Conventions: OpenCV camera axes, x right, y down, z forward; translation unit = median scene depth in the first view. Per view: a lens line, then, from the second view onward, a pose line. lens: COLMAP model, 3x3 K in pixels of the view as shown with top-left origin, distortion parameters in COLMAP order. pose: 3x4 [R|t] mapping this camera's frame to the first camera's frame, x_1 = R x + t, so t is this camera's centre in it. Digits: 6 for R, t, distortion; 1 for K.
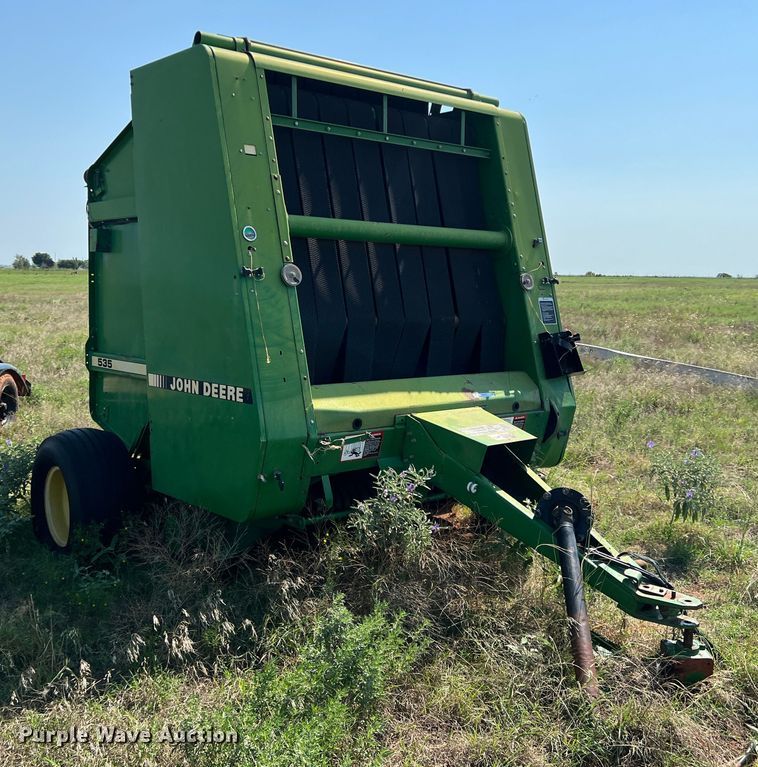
lens RADIAL K [[884.7, 0, 379.0], [0, 884.7, 383.5], [0, 0, 1]] dist [-0.005864, 0.008809]
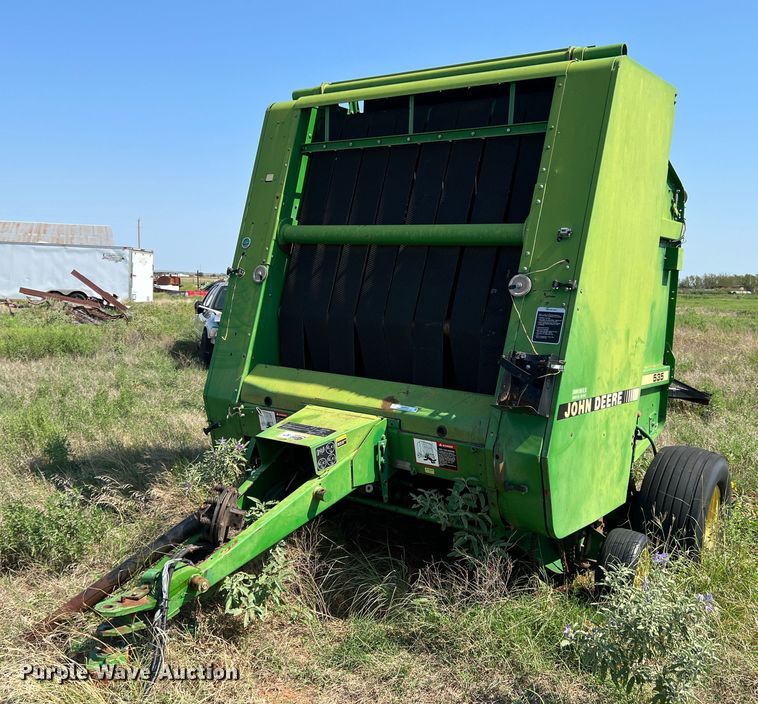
lens RADIAL K [[816.3, 0, 378.1], [0, 816.3, 400.6], [0, 0, 1]] dist [0.015800, 0.006469]
pose [[0.207882, 0.127686, -0.969784, 0.924272], [-0.150785, 0.983776, 0.097206, -0.071939], [0.966462, 0.126022, 0.223762, 0.791282]]
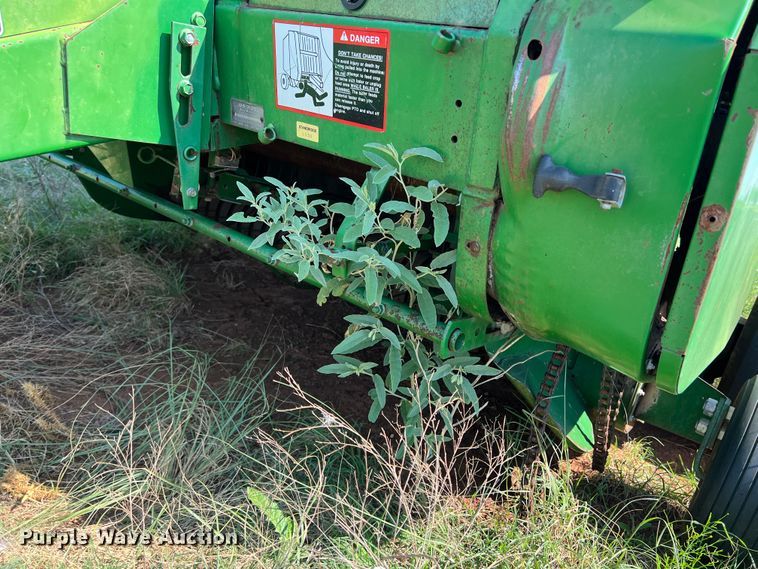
lens RADIAL K [[573.4, 0, 379.0], [0, 573.4, 284.5], [0, 0, 1]] dist [0.085034, 0.000468]
pose [[0.197660, 0.268620, -0.942748, 0.353179], [-0.316935, 0.927582, 0.197849, 0.072540], [0.927622, 0.259683, 0.268481, 1.018920]]
